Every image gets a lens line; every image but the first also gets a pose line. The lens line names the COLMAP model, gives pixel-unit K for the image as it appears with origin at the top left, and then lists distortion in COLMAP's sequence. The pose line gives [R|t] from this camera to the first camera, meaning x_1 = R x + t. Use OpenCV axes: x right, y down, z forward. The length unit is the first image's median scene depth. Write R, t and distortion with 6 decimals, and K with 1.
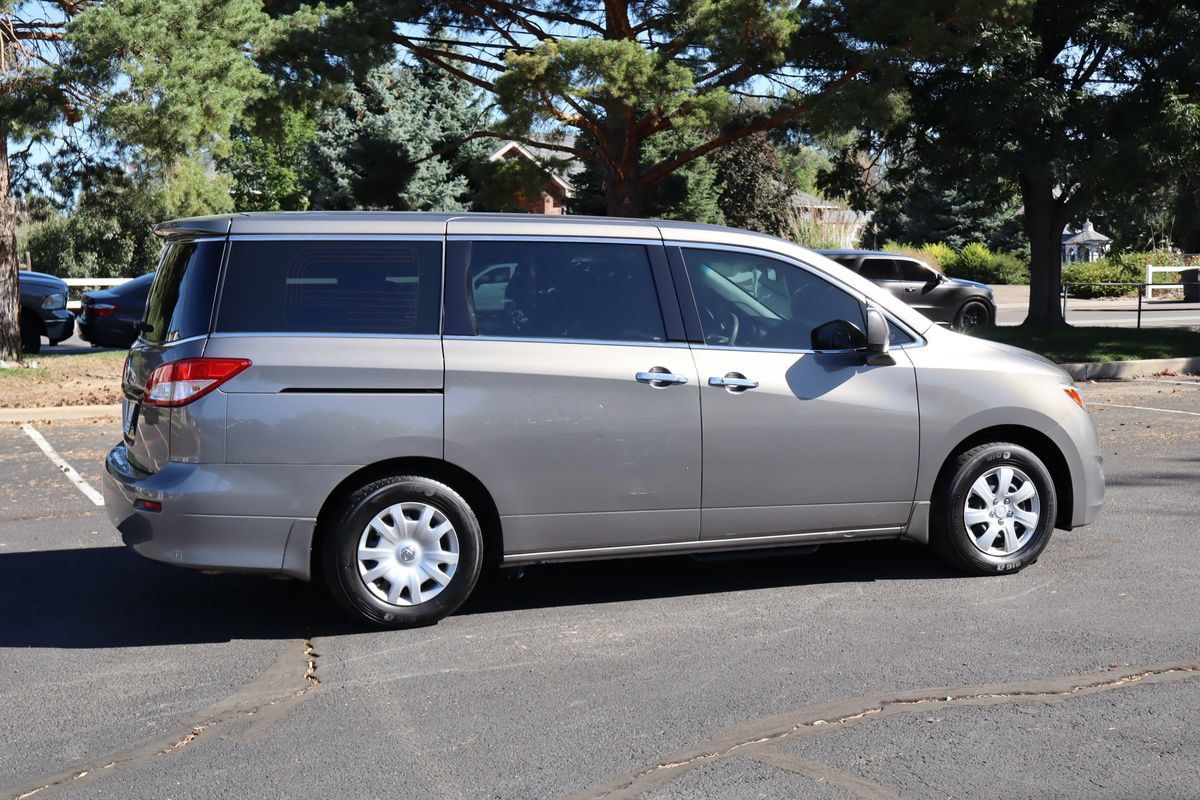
lens RADIAL K [[1700.2, 0, 575.5], [0, 1700.2, 407.1], [0, 0, 1]] dist [0.002133, 0.062289]
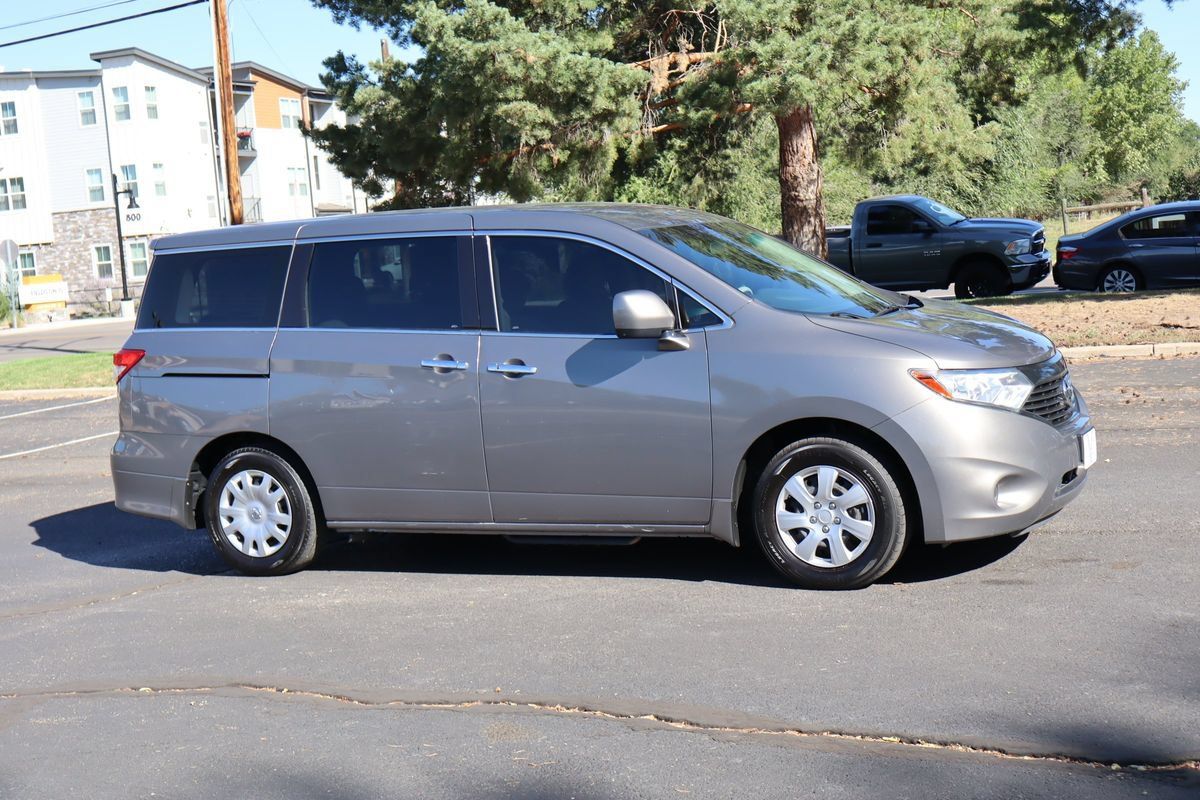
lens RADIAL K [[1700.2, 0, 575.5], [0, 1700.2, 407.1], [0, 0, 1]] dist [0.002133, 0.062289]
pose [[0.669628, 0.029007, -0.742130, 0.855075], [0.004933, 0.999041, 0.043499, -0.035115], [0.742680, -0.032789, 0.668843, 0.346065]]
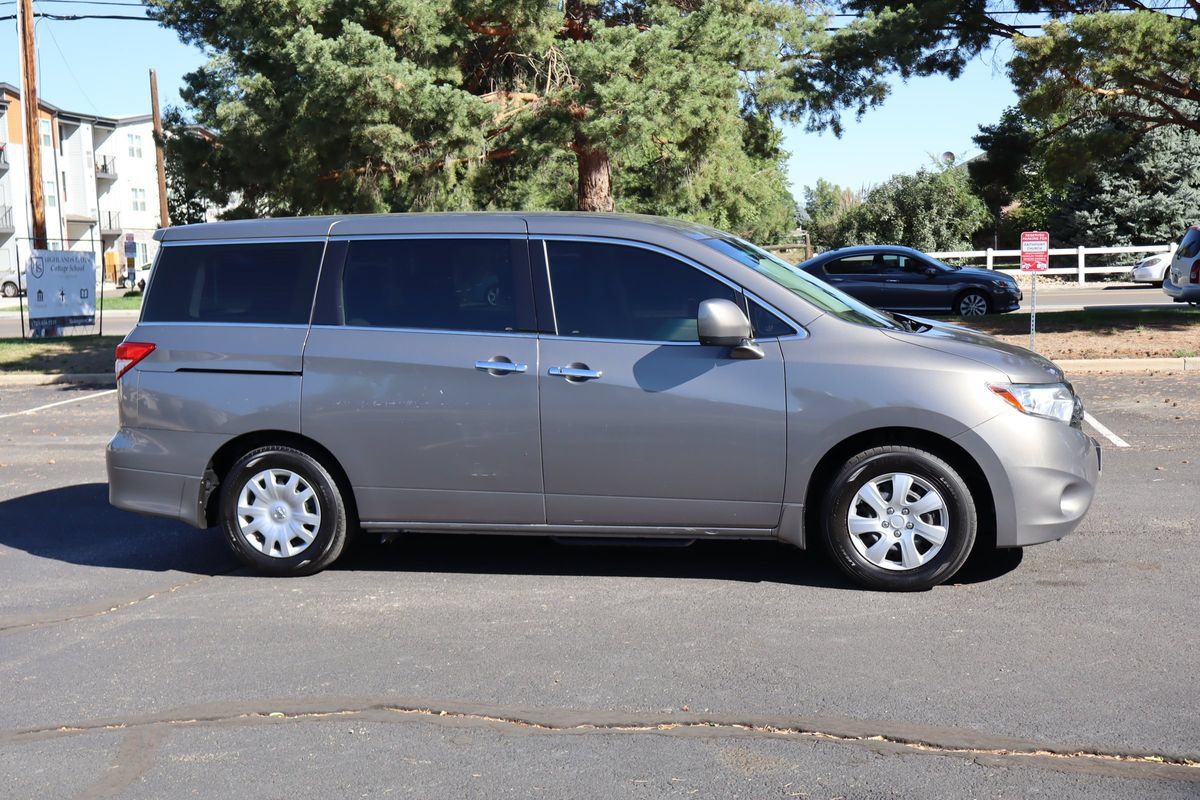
lens RADIAL K [[1421.2, 0, 600.0], [0, 1421.2, 400.0], [0, 0, 1]] dist [0.010281, 0.013720]
pose [[0.817264, 0.041274, -0.574783, 0.586474], [-0.023358, 0.998985, 0.038523, -0.030903], [0.575790, -0.018057, 0.817398, 0.306944]]
